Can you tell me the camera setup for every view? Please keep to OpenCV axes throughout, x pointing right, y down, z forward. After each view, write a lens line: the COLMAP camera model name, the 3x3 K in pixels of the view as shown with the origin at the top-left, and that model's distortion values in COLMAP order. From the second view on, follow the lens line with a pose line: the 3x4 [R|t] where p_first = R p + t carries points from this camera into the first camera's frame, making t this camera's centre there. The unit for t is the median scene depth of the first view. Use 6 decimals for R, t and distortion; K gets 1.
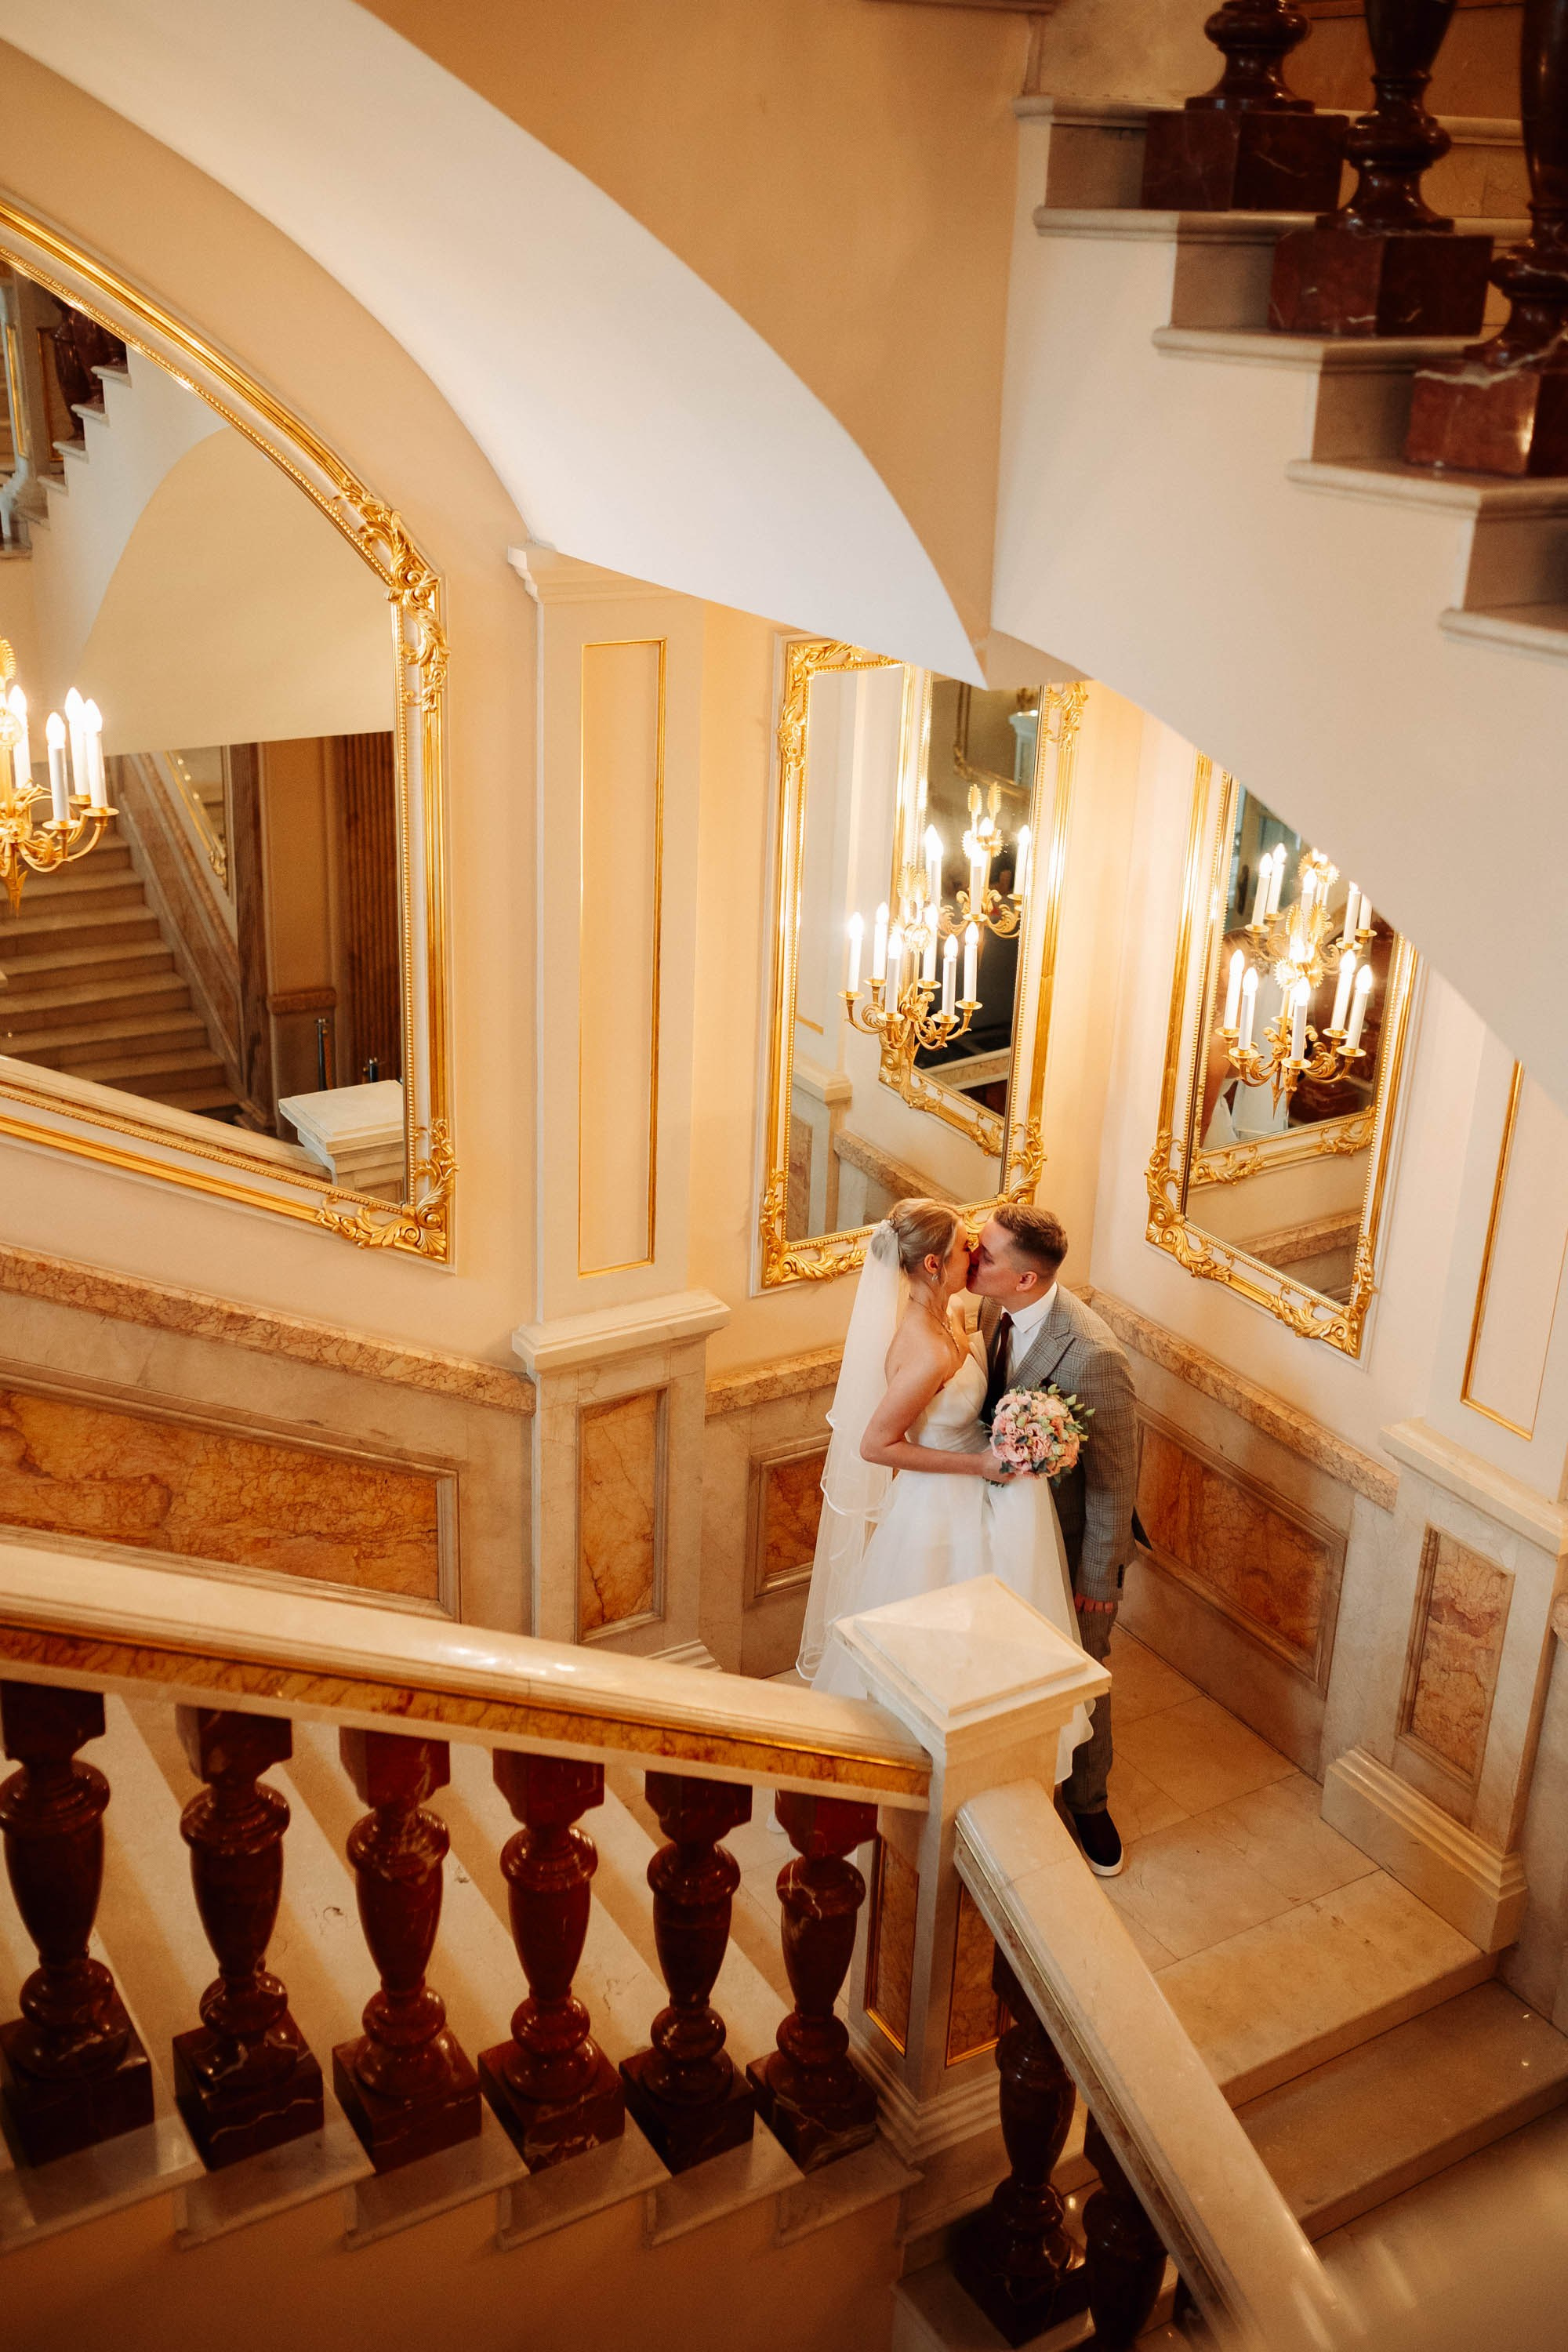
lens RADIAL K [[2329.0, 0, 781.3], [0, 2329.0, 1168.5], [0, 0, 1]] dist [-0.019107, 0.000000]
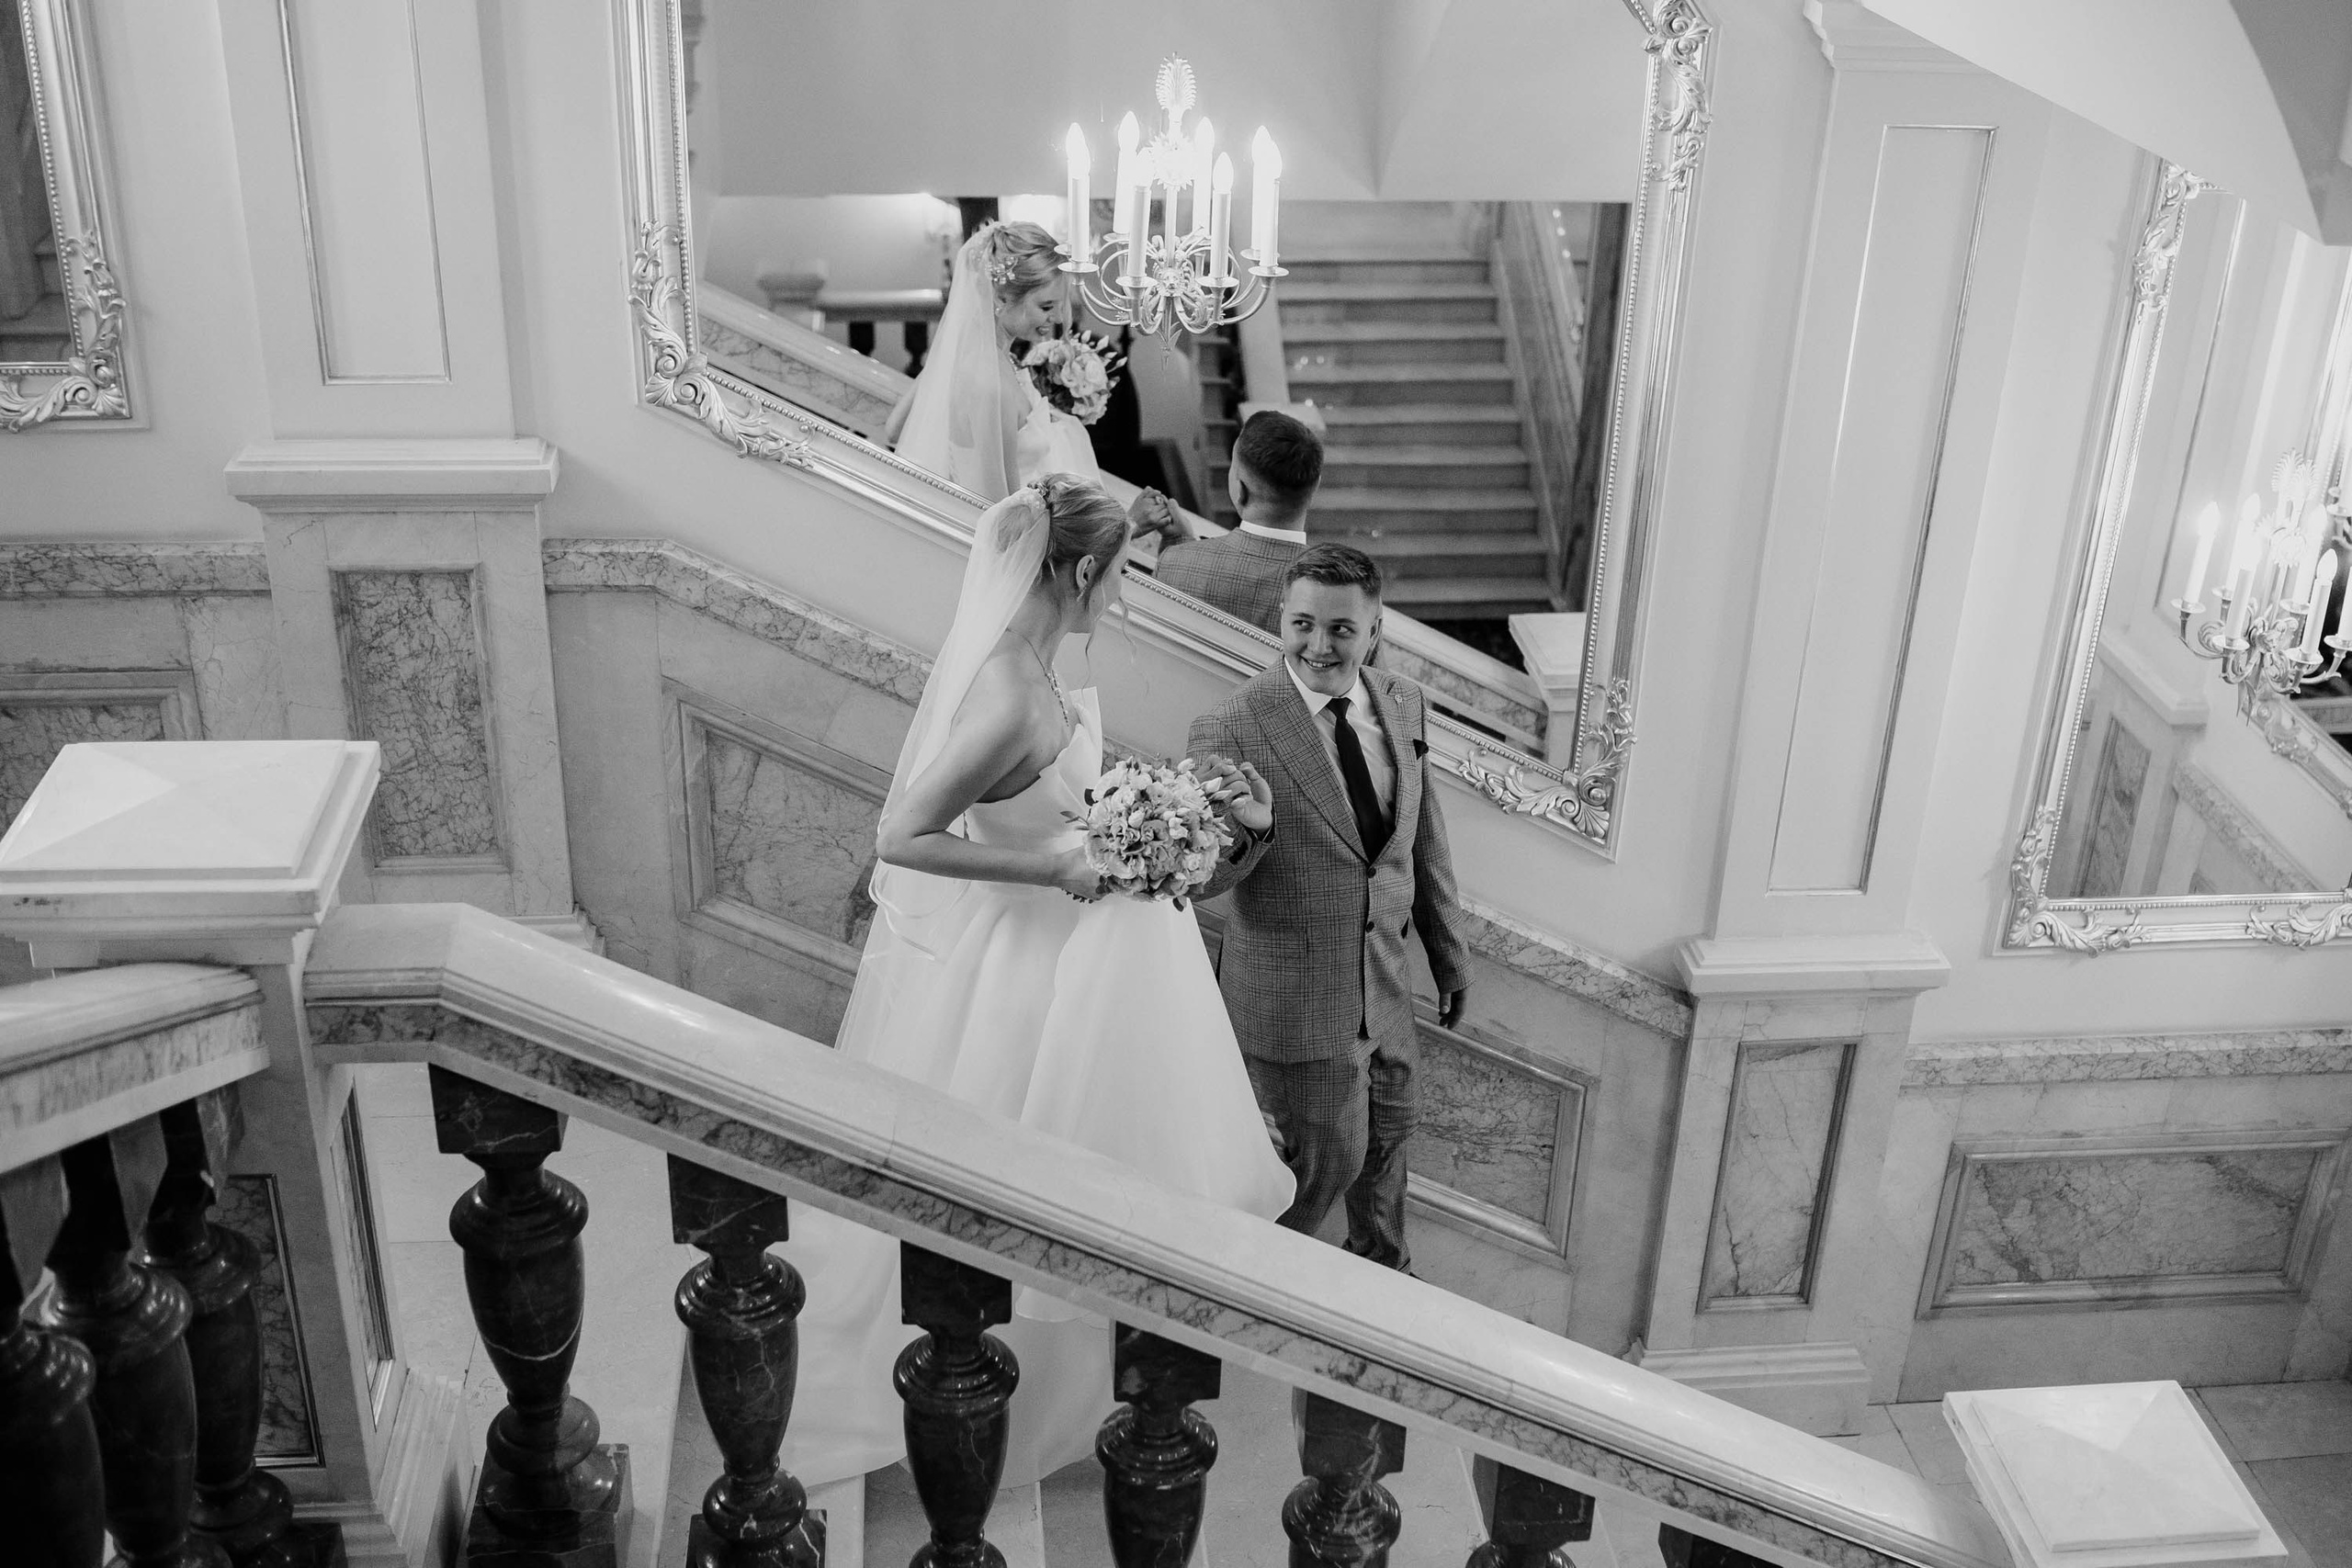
lens RADIAL K [[2522.9, 0, 1156.2], [0, 2522.9, 865.7], [0, 0, 1]] dist [-0.082303, 0.000000]
pose [[0.898667, 0.194382, -0.393210, 0.068339], [-0.161266, 0.980078, 0.115932, -0.031950], [0.407911, -0.040772, 0.912111, 0.100716]]
